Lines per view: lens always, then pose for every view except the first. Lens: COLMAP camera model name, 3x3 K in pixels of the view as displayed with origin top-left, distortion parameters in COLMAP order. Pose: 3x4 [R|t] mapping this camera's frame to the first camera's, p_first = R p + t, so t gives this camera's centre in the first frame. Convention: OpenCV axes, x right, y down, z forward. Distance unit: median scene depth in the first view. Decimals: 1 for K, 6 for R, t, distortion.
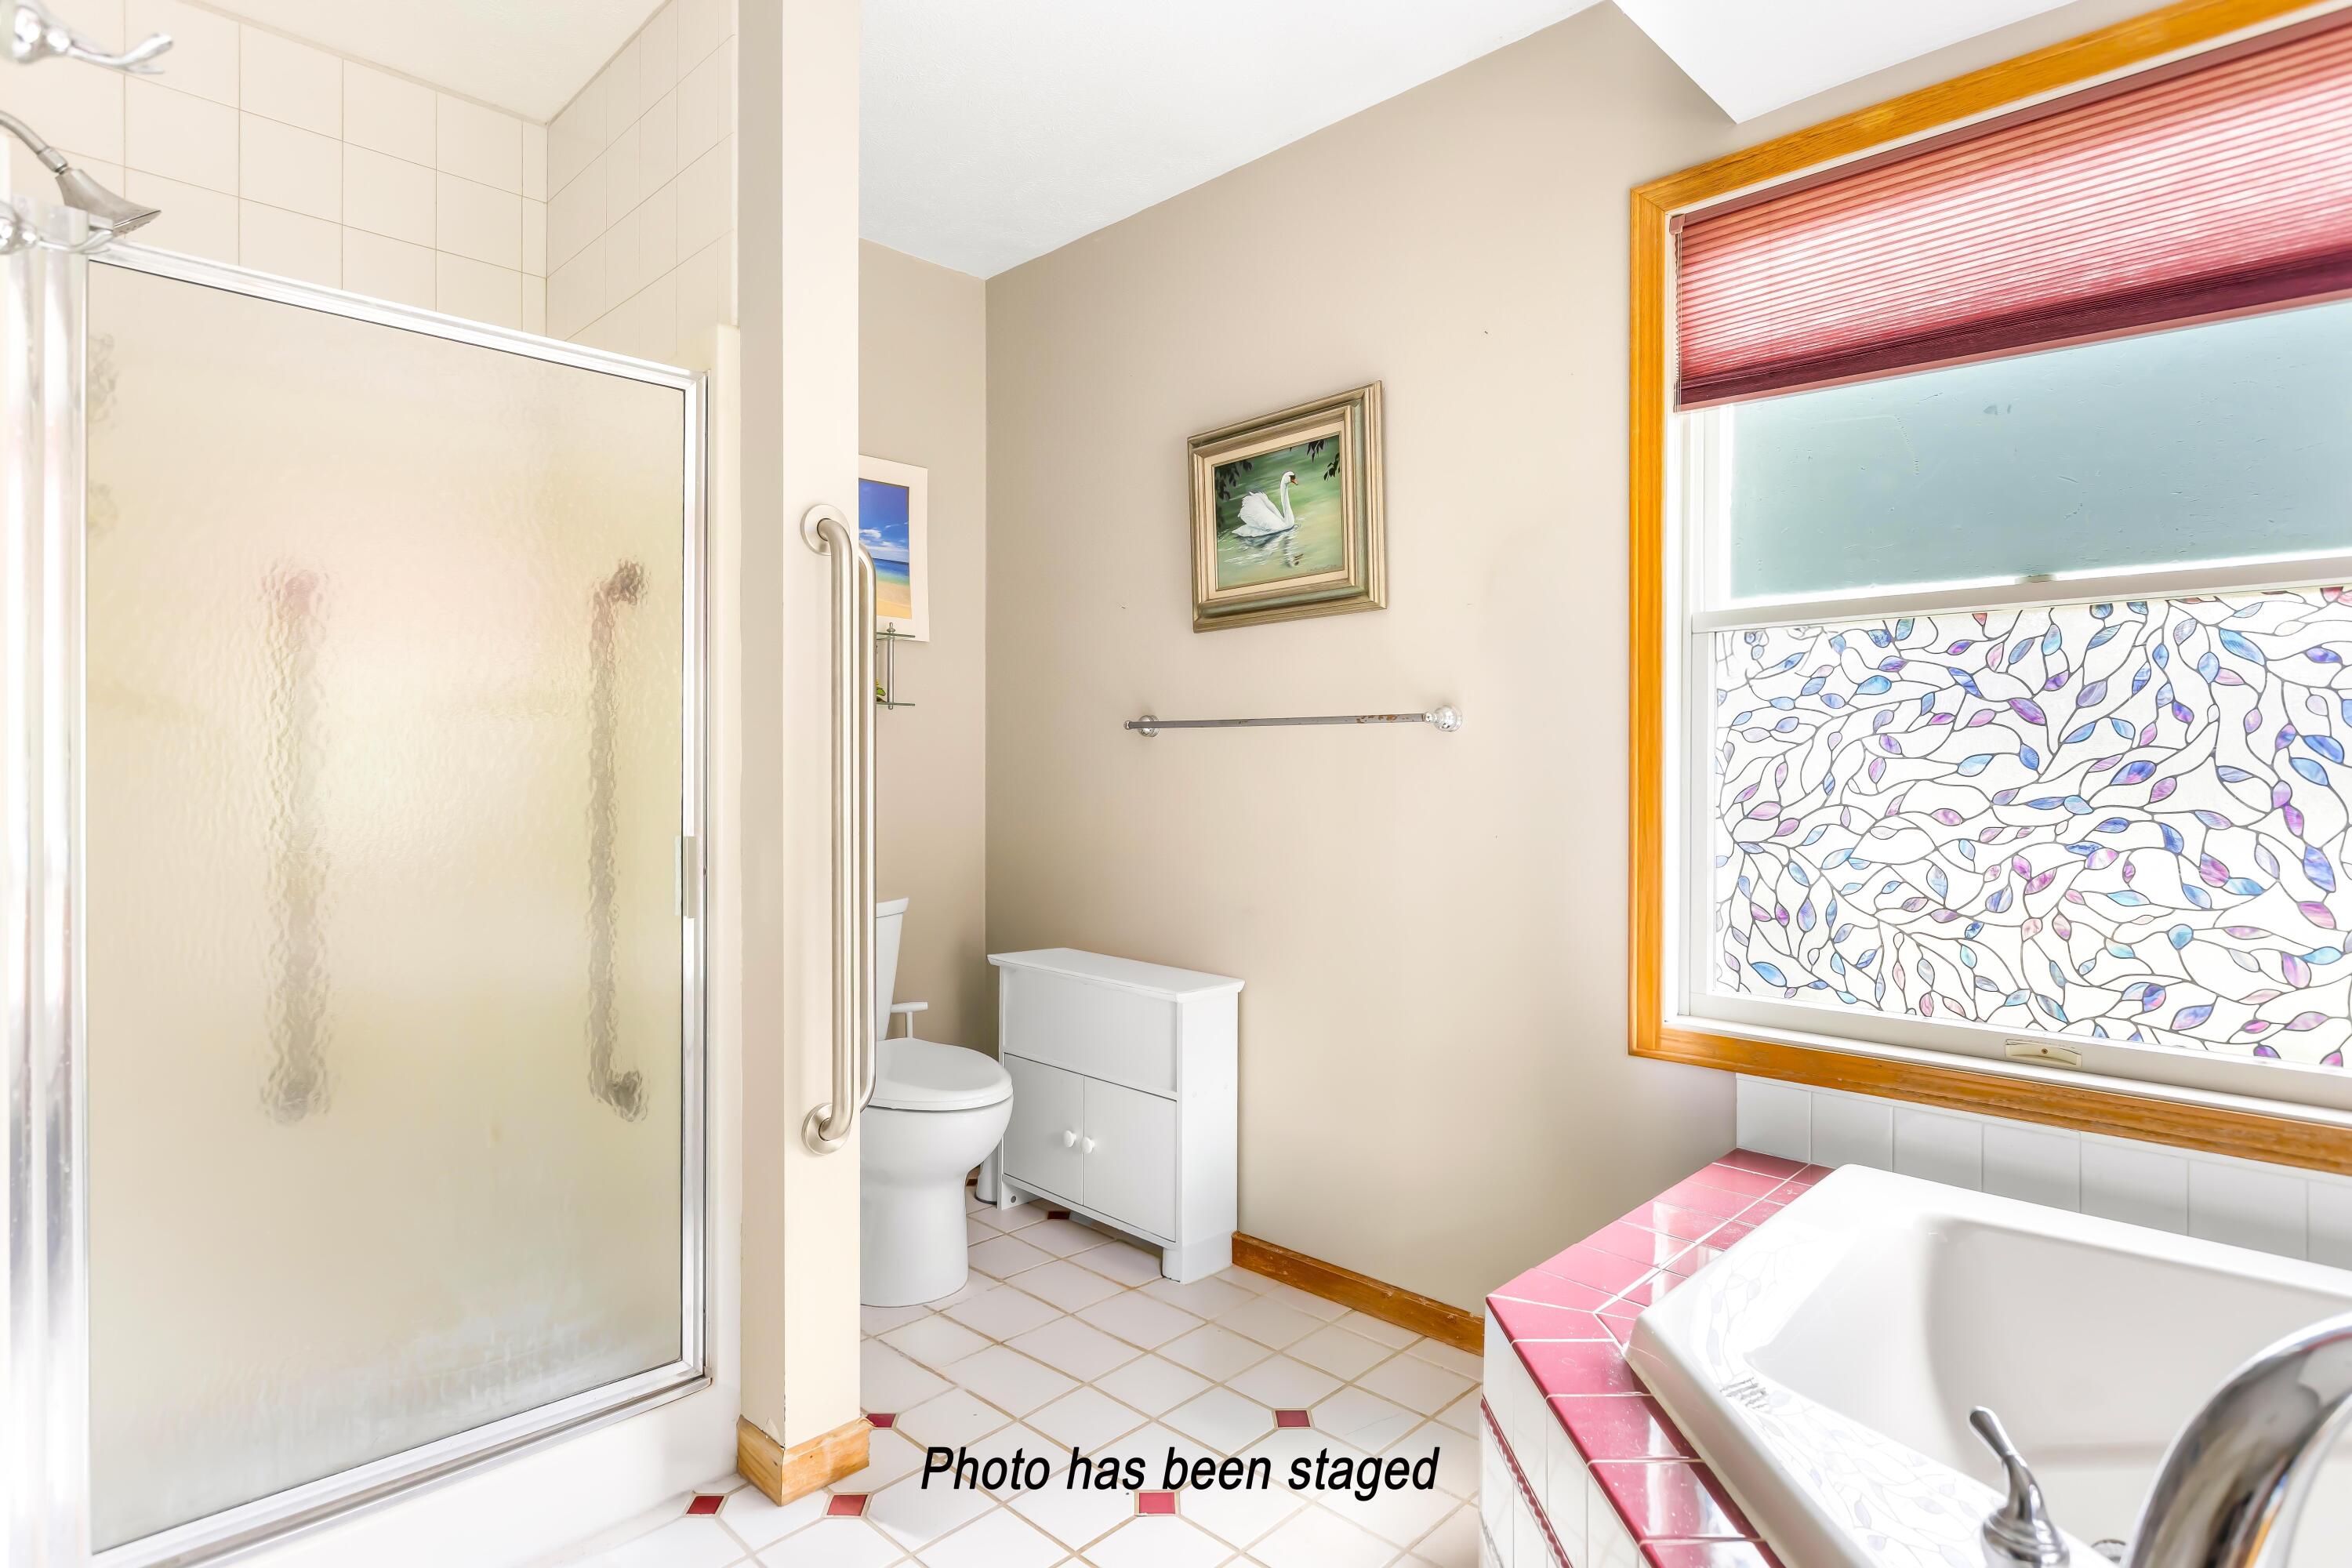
lens RADIAL K [[1225.4, 0, 1170.4], [0, 1225.4, 764.1], [0, 0, 1]] dist [0.000096, 0.000409]
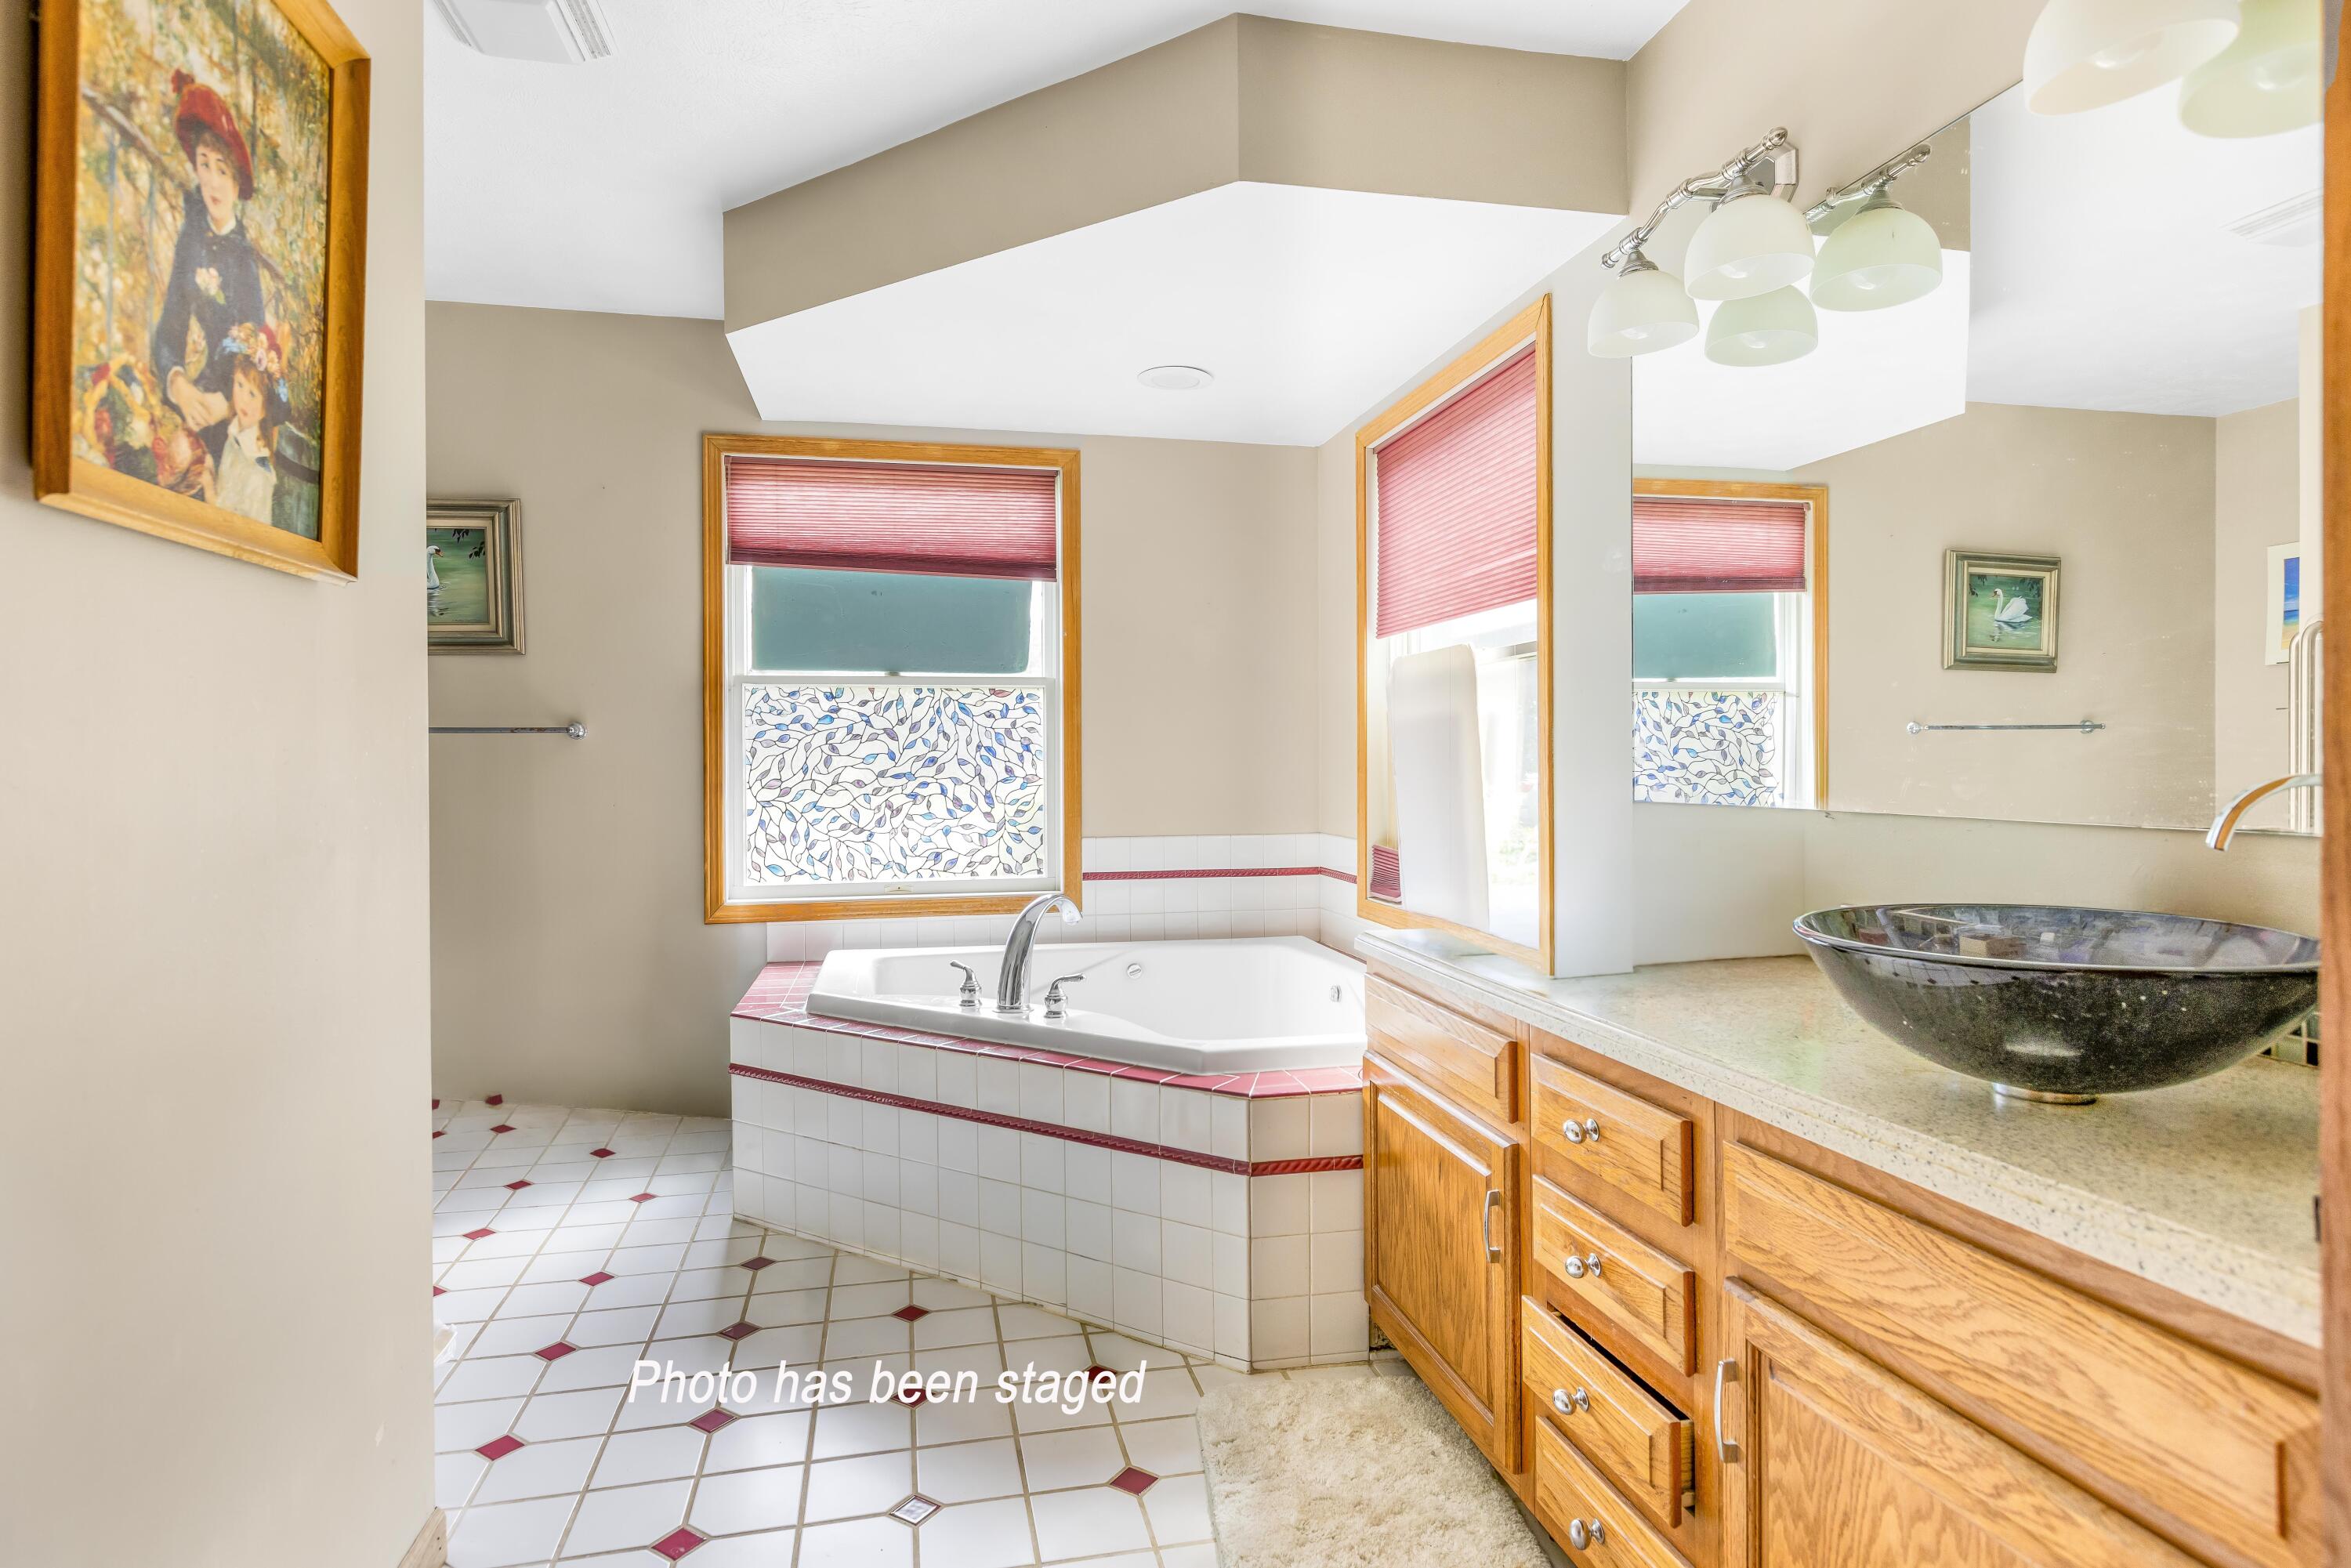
lens RADIAL K [[1224.8, 0, 1173.7], [0, 1224.8, 774.9], [0, 0, 1]] dist [0.000096, 0.000409]
pose [[0.545756, -0.010217, 0.837882, -0.843628], [0.008413, 0.999942, 0.006713, 0.018756], [-0.837902, 0.003386, 0.545810, -0.606143]]
